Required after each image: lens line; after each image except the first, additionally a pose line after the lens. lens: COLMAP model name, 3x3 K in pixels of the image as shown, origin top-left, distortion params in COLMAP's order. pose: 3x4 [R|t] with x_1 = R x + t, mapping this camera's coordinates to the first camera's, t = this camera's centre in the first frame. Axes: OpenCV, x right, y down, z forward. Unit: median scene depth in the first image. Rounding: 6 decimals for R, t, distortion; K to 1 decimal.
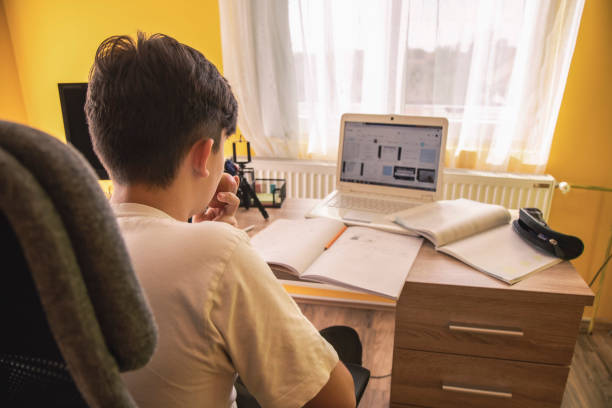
lens RADIAL K [[479.4, 0, 327.9], [0, 479.4, 224.4], [0, 0, 1]] dist [-0.142587, 0.161340]
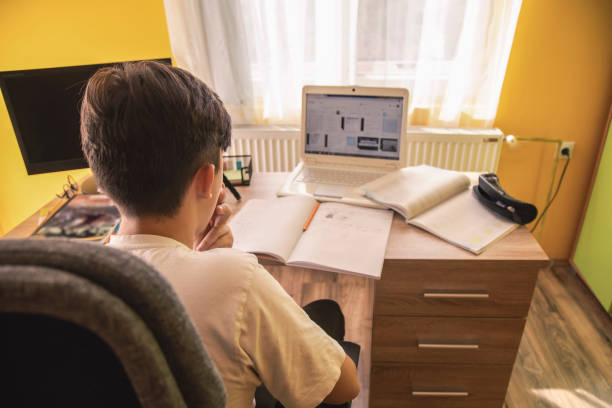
lens RADIAL K [[479.4, 0, 327.9], [0, 479.4, 224.4], [0, 0, 1]] dist [-0.142587, 0.161340]
pose [[0.988747, -0.082007, 0.125115, -0.084740], [0.062063, 0.985851, 0.155712, -0.123576], [-0.136114, -0.146195, 0.979847, -0.031854]]
